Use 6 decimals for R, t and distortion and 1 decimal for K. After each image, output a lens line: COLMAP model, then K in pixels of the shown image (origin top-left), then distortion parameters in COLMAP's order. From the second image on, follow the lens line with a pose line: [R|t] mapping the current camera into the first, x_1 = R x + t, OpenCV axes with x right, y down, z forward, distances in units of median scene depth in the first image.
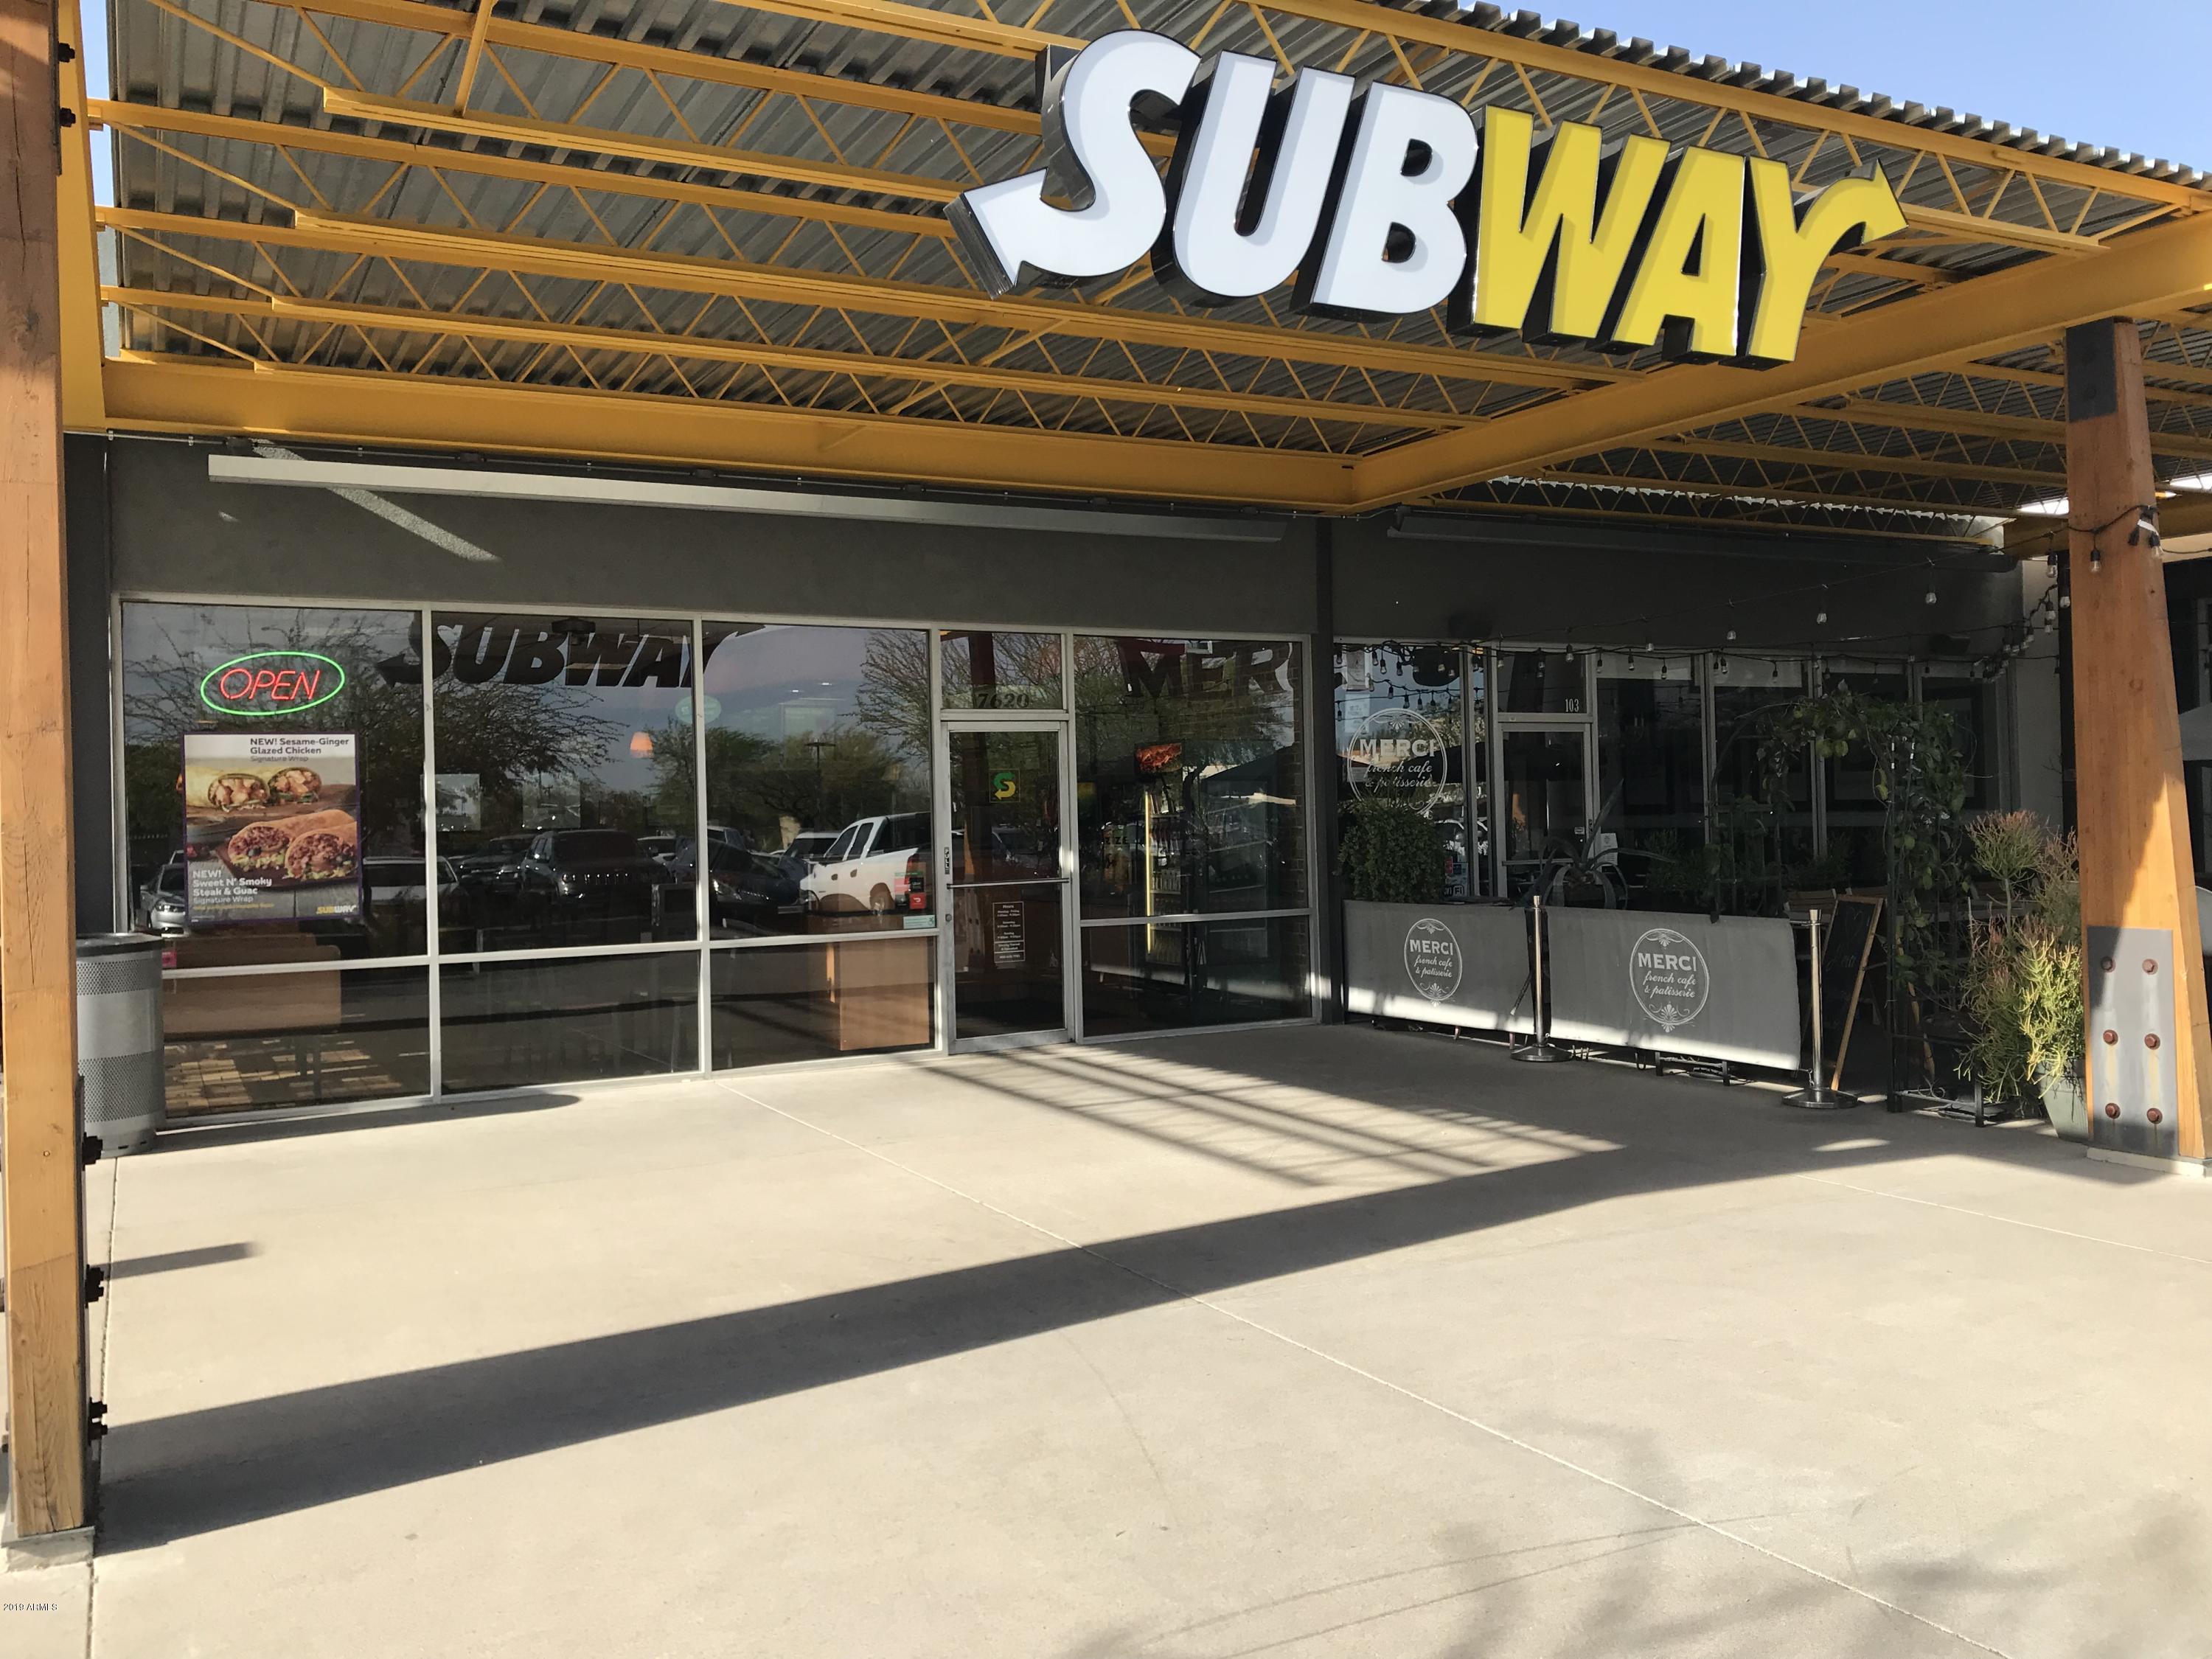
lens RADIAL K [[1827.1, 0, 1110.5], [0, 1827.1, 823.3], [0, 0, 1]] dist [0.006858, -0.007335]
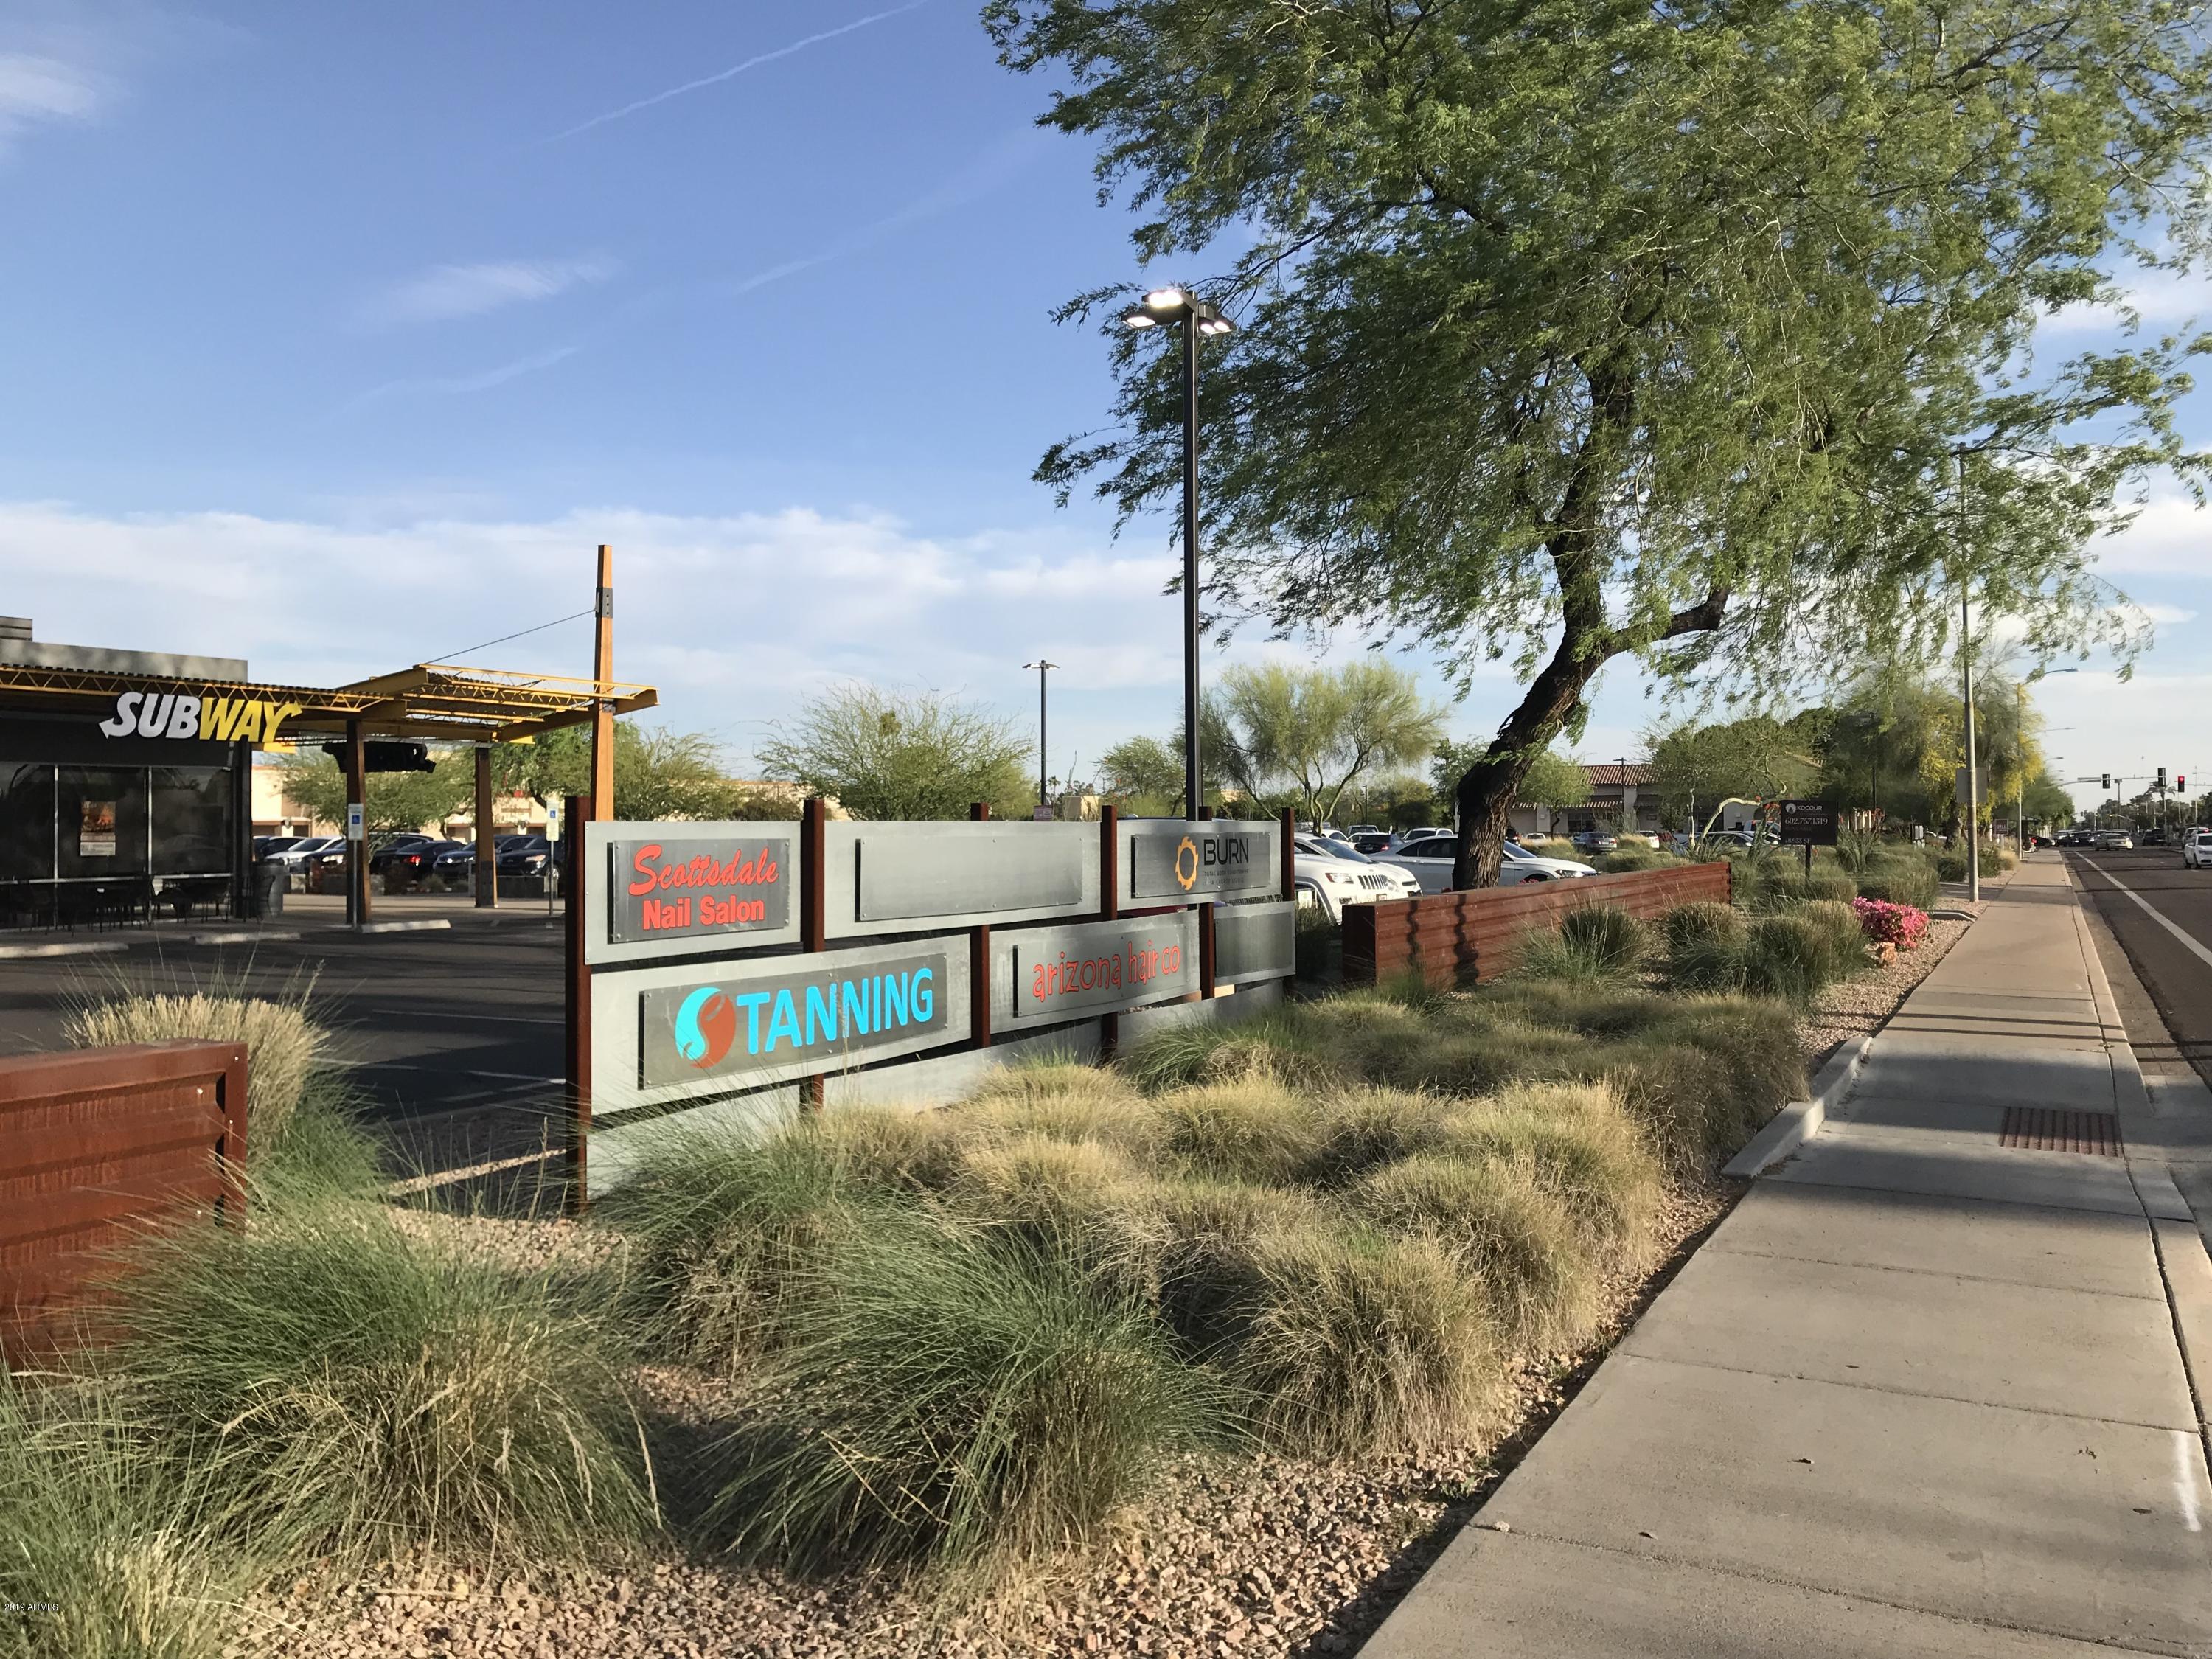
lens RADIAL K [[1827.1, 0, 1106.9], [0, 1827.1, 829.7], [0, 0, 1]] dist [0.006858, -0.007335]
pose [[0.825455, 0.022130, 0.564034, -0.651642], [-0.017414, 0.999754, -0.013741, 0.015940], [-0.564200, 0.001520, 0.825637, -5.166464]]
